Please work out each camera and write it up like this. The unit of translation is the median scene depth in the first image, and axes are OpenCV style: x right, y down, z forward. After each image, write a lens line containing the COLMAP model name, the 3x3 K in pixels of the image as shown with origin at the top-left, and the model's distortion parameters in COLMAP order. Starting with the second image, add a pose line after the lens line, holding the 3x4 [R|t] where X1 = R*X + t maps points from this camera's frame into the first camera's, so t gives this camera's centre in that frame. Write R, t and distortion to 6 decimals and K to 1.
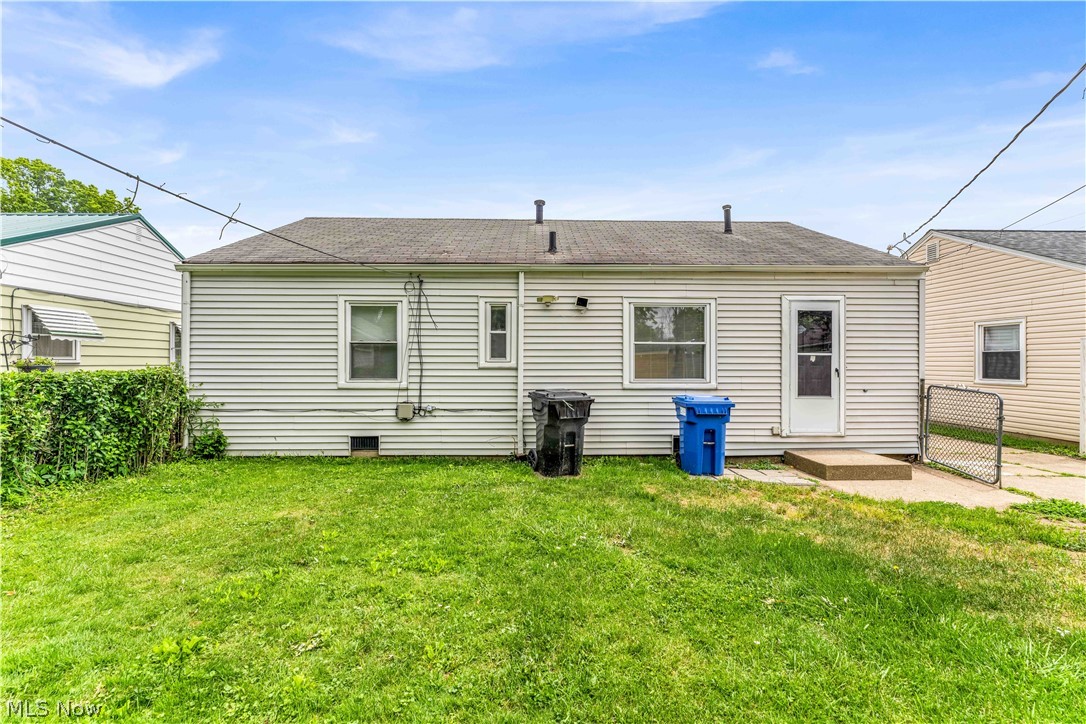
lens RADIAL K [[450.1, 0, 538.8], [0, 450.1, 362.2], [0, 0, 1]] dist [-0.005364, 0.000396]
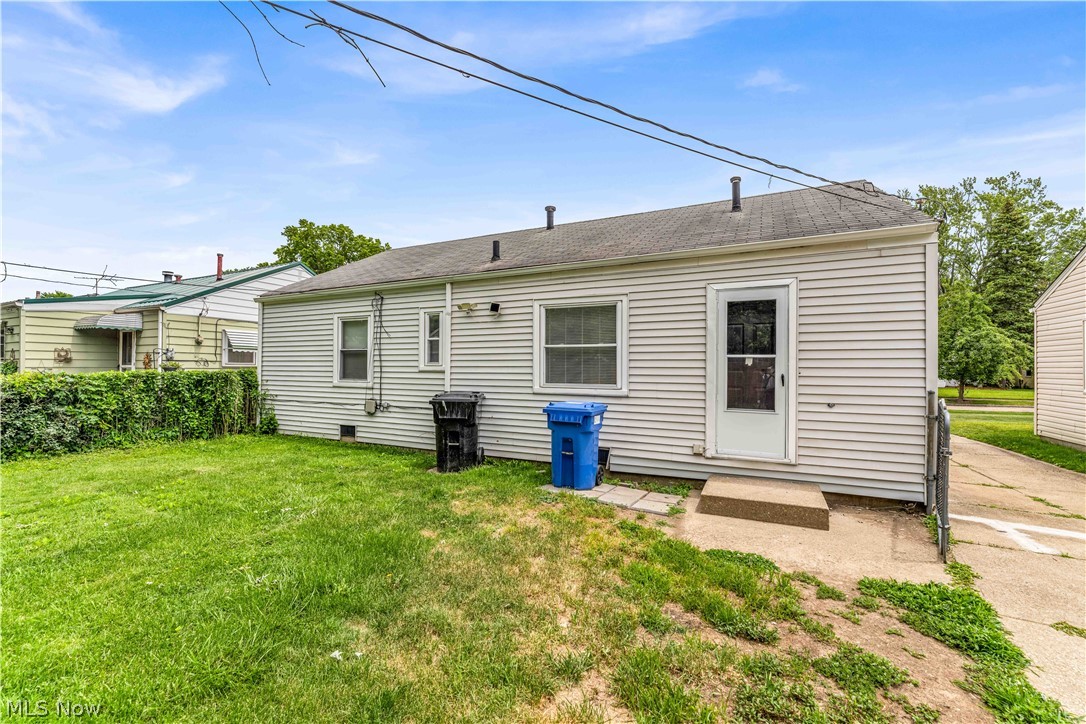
lens RADIAL K [[450.1, 0, 520.2], [0, 450.1, 364.2], [0, 0, 1]] dist [-0.005364, 0.000396]
pose [[0.884648, -0.000822, -0.466258, 0.620918], [-0.003587, 0.999957, -0.008568, 0.004645], [0.466245, 0.009252, 0.884607, 0.117180]]
